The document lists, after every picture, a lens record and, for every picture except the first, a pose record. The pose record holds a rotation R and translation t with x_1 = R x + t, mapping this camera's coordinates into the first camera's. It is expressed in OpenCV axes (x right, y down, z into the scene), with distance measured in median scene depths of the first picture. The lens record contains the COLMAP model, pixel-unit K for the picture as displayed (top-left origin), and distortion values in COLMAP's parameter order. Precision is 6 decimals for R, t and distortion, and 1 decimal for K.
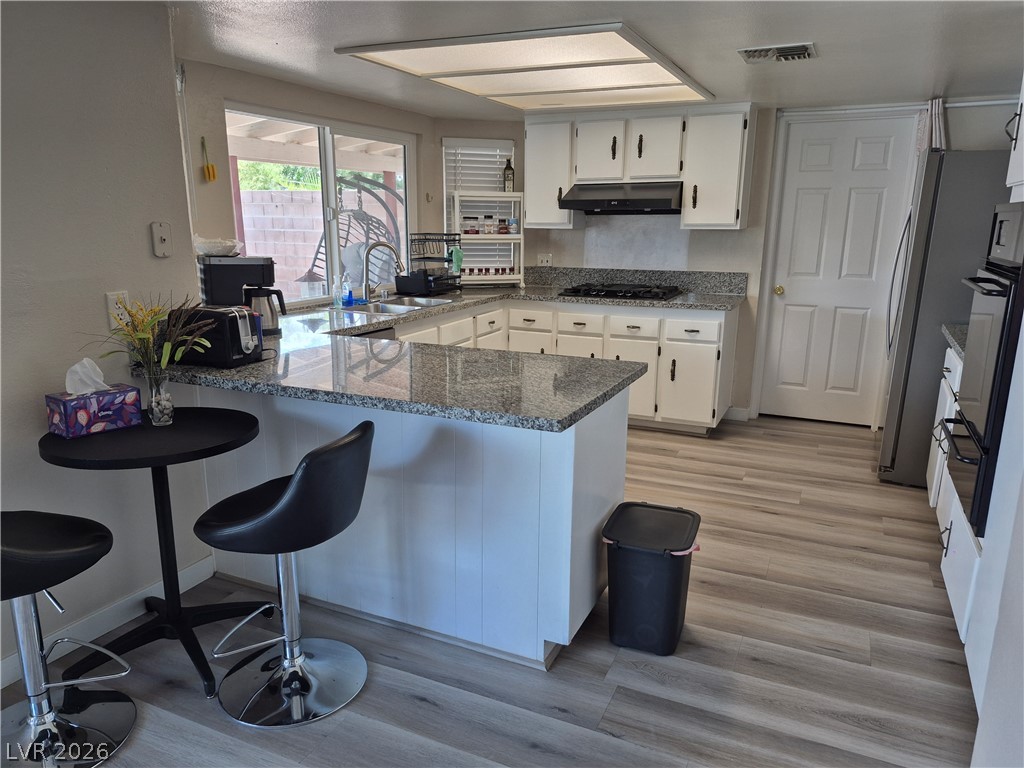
lens RADIAL K [[706.7, 0, 505.9], [0, 706.7, 394.6], [0, 0, 1]] dist [0.084504, -0.083606]
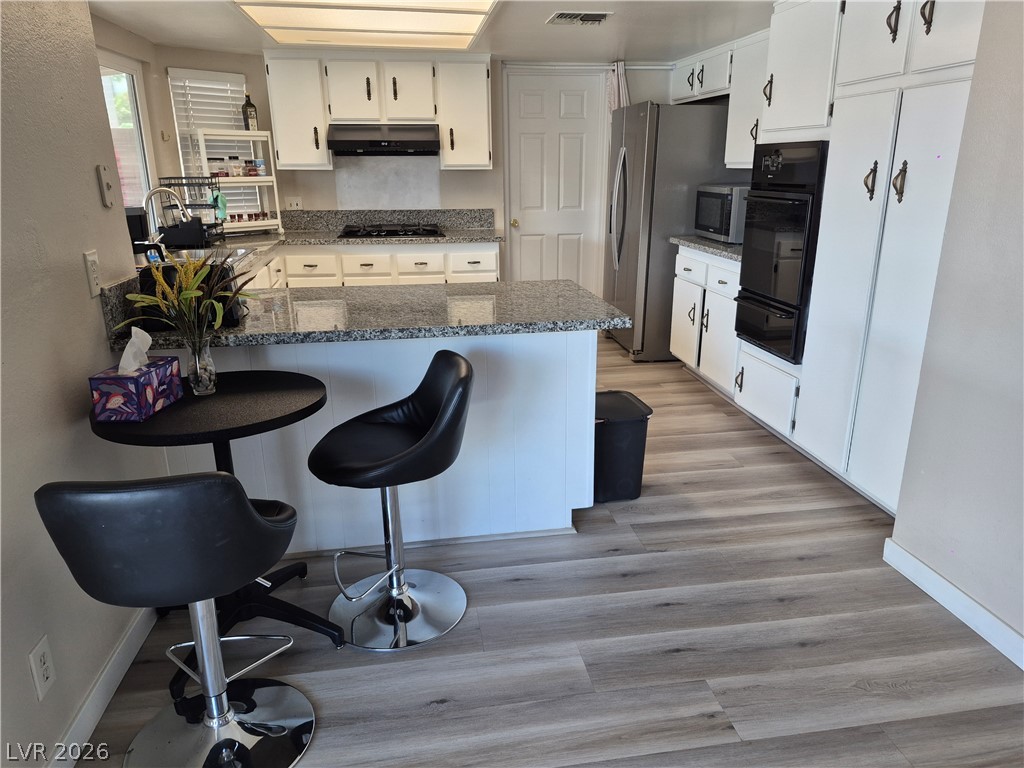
lens RADIAL K [[706.7, 0, 516.3], [0, 706.7, 394.0], [0, 0, 1]] dist [0.084504, -0.083606]
pose [[0.829544, -0.184019, 0.527251, -0.300086], [0.146017, 0.982776, 0.113269, -0.001273], [-0.539014, -0.016974, 0.842126, 0.014130]]
